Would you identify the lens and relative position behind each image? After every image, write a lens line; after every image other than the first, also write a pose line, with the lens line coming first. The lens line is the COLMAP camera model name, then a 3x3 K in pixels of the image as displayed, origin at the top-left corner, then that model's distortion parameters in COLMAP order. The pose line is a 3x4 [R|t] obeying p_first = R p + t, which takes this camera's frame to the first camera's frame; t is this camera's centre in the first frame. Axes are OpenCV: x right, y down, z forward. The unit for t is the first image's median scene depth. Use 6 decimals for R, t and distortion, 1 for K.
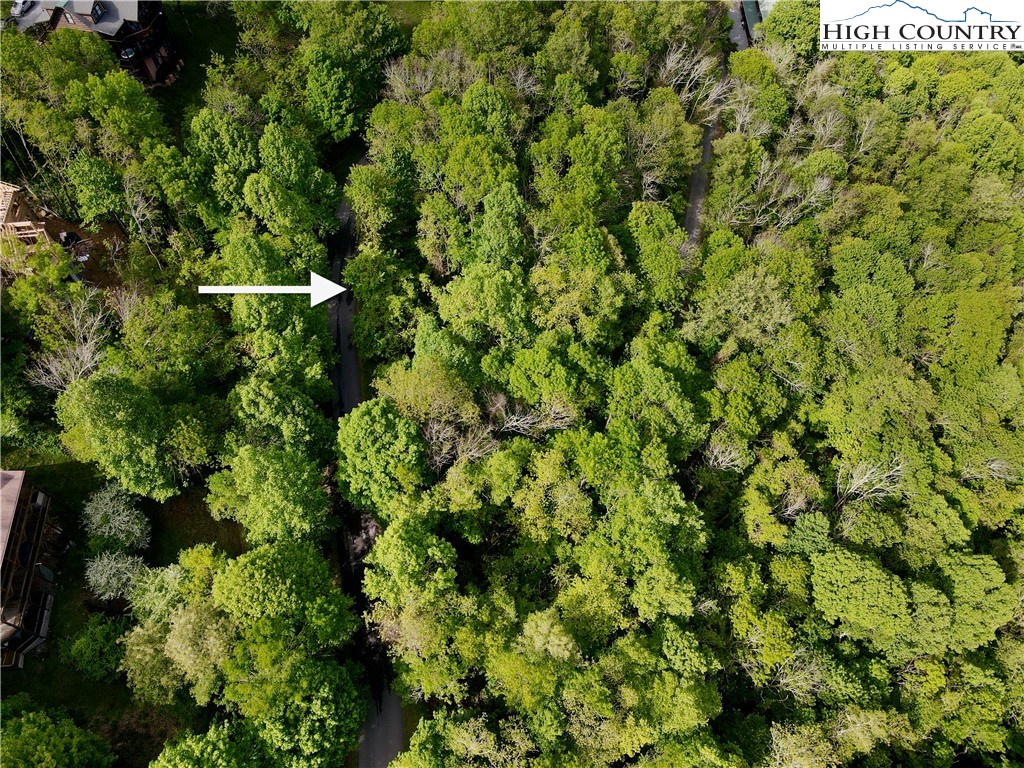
lens RADIAL K [[738.9, 0, 512.2], [0, 738.9, 382.3], [0, 0, 1]] dist [0.020983, 0.005247]
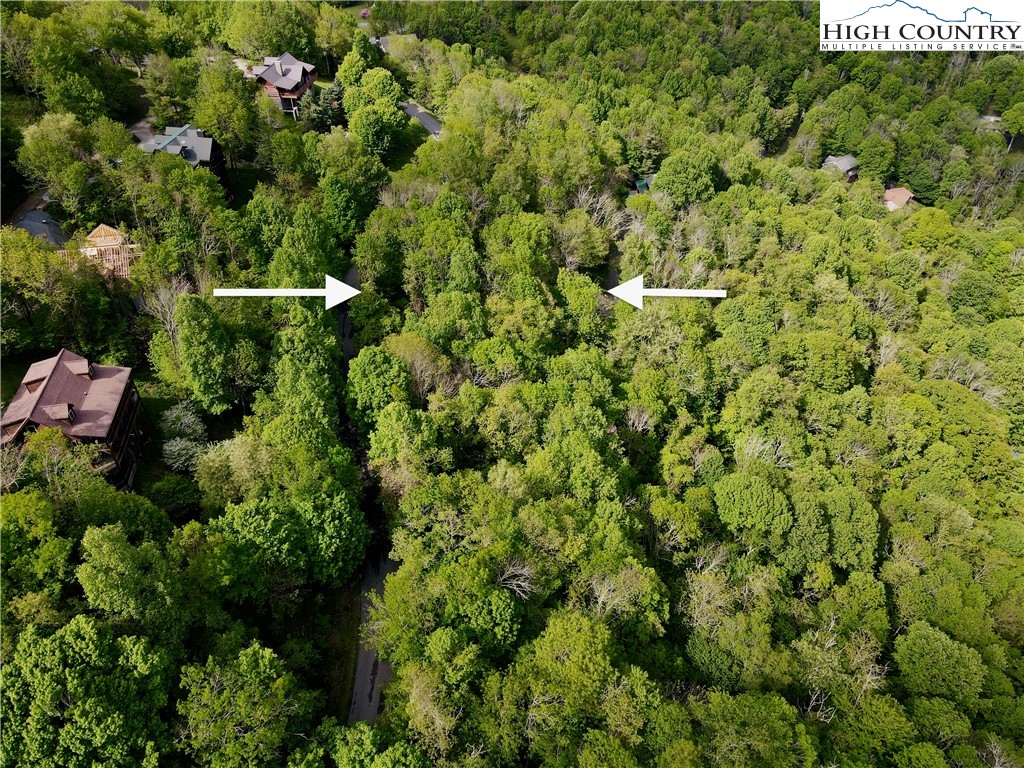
lens RADIAL K [[738.9, 0, 510.2], [0, 738.9, 385.9], [0, 0, 1]] dist [0.020983, 0.005247]
pose [[0.998205, -0.038550, 0.045834, 0.000997], [0.051829, 0.939520, -0.338549, 0.467993], [-0.030011, 0.340316, 0.939832, -0.239728]]
